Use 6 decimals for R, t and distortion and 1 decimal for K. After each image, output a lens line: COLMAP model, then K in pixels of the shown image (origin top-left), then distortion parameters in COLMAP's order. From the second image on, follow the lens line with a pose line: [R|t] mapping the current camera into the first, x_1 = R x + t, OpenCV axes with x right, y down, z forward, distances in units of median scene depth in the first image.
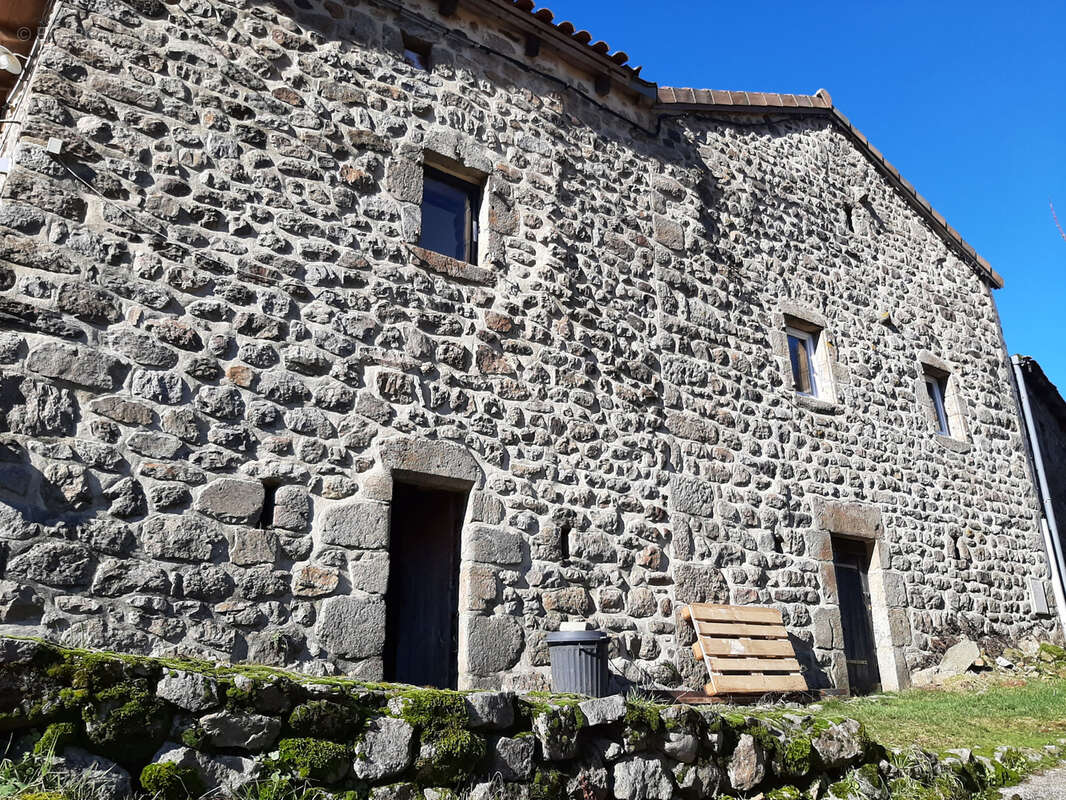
lens RADIAL K [[827.7, 0, 533.0], [0, 827.7, 400.0], [0, 0, 1]] dist [0.091781, -0.172343]
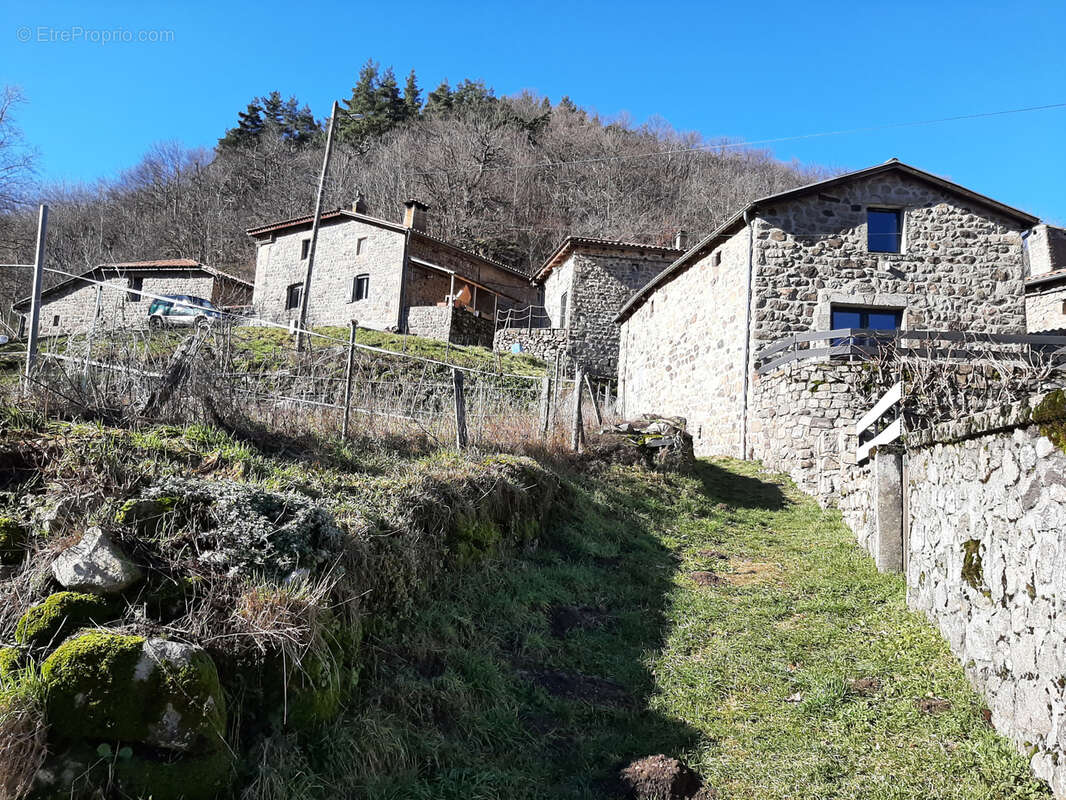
lens RADIAL K [[827.7, 0, 533.0], [0, 827.7, 400.0], [0, 0, 1]] dist [0.091781, -0.172343]
pose [[0.894706, 0.002005, -0.446651, 1.578706], [0.090132, 0.978608, 0.184941, -0.652629], [0.437467, -0.205725, 0.875386, -3.859750]]
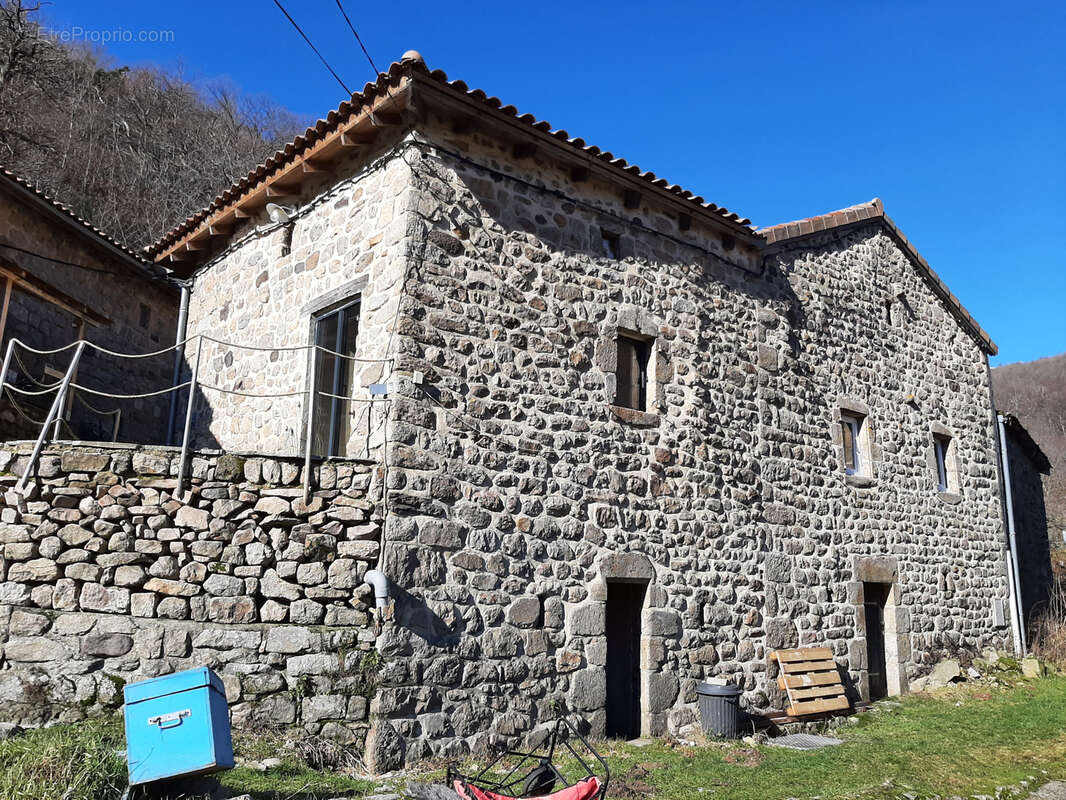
lens RADIAL K [[805.0, 0, 524.1], [0, 805.0, 397.7], [0, 0, 1]] dist [0.100190, -0.160784]
pose [[0.997668, 0.051776, 0.044477, -0.346292], [-0.057070, 0.990204, 0.127432, -0.356121], [-0.037444, -0.129673, 0.990850, -0.325519]]
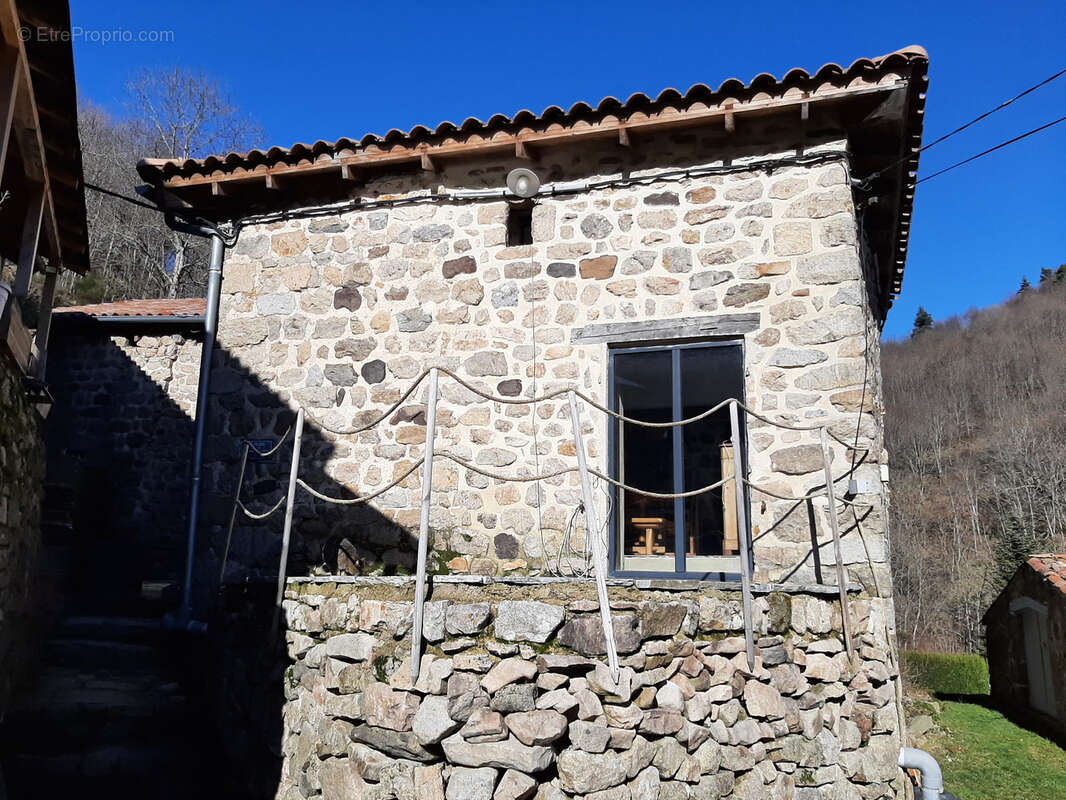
lens RADIAL K [[806.9, 0, 533.0], [0, 806.9, 400.0], [0, 0, 1]] dist [0.170461, -0.337750]
pose [[0.841442, 0.149903, 0.519139, -1.200021], [-0.223244, 0.971361, 0.081359, -0.296111], [-0.492075, -0.184354, 0.850809, 0.246559]]
